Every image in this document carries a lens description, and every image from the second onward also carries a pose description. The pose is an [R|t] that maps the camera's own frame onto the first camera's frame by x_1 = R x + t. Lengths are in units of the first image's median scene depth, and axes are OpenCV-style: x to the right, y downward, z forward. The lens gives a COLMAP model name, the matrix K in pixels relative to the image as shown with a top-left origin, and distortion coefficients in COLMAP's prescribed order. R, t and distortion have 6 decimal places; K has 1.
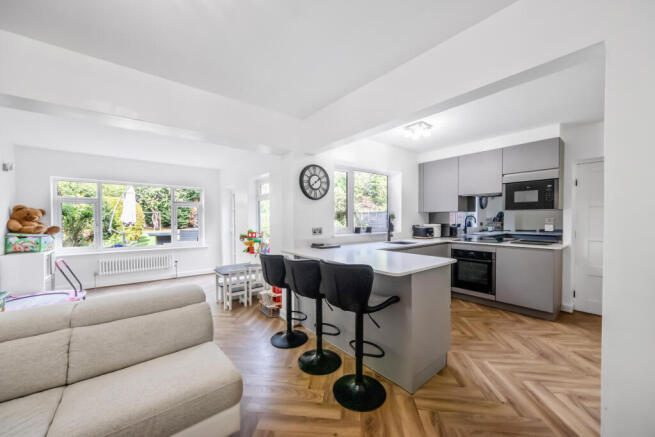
lens RADIAL K [[246.2, 0, 327.5], [0, 246.2, 218.5], [0, 0, 1]] dist [0.003172, -0.000030]
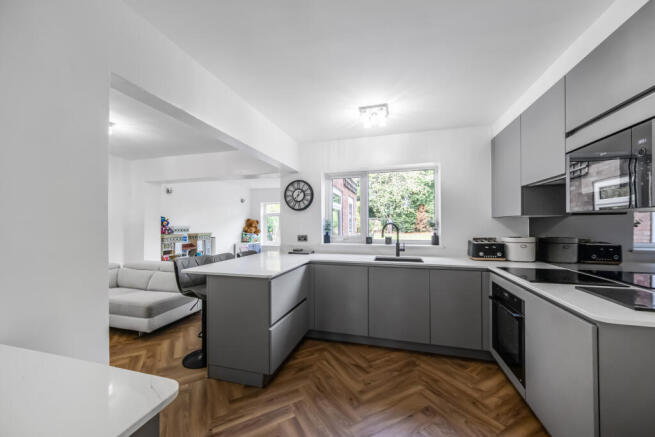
lens RADIAL K [[246.2, 0, 327.5], [0, 246.2, 218.5], [0, 0, 1]] dist [0.003172, -0.000030]
pose [[0.578604, -0.016552, -0.815440, 0.917249], [0.000913, 0.999807, -0.019646, -0.016283], [0.815608, 0.010623, 0.578507, 0.429285]]
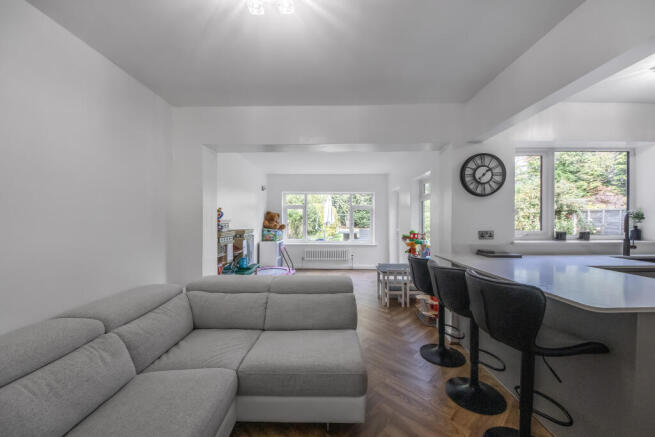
lens RADIAL K [[242.8, 0, 327.1], [0, 242.8, 219.3], [0, 0, 1]] dist [0.037494, -0.024072]
pose [[0.765328, -0.000358, -0.643640, 0.075295], [0.000307, 1.000000, -0.000191, 0.000141], [0.643640, -0.000051, 0.765328, 0.041147]]
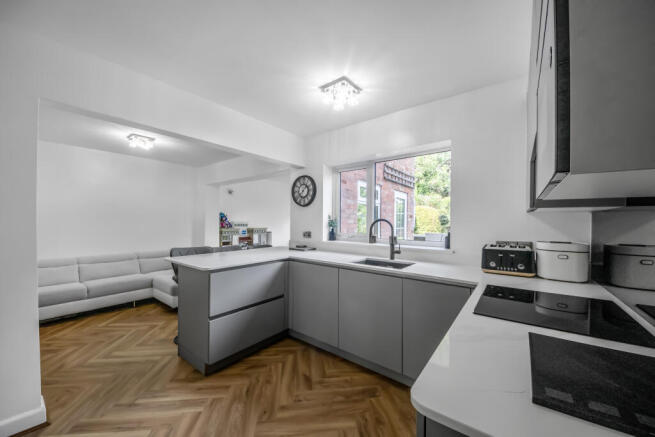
lens RADIAL K [[242.8, 0, 327.1], [0, 242.8, 219.3], [0, 0, 1]] dist [0.037494, -0.024072]
pose [[0.224047, -0.002739, -0.974574, 1.011547], [-0.008126, 0.999956, -0.004678, -0.012454], [0.974544, 0.008968, 0.224015, 0.819727]]
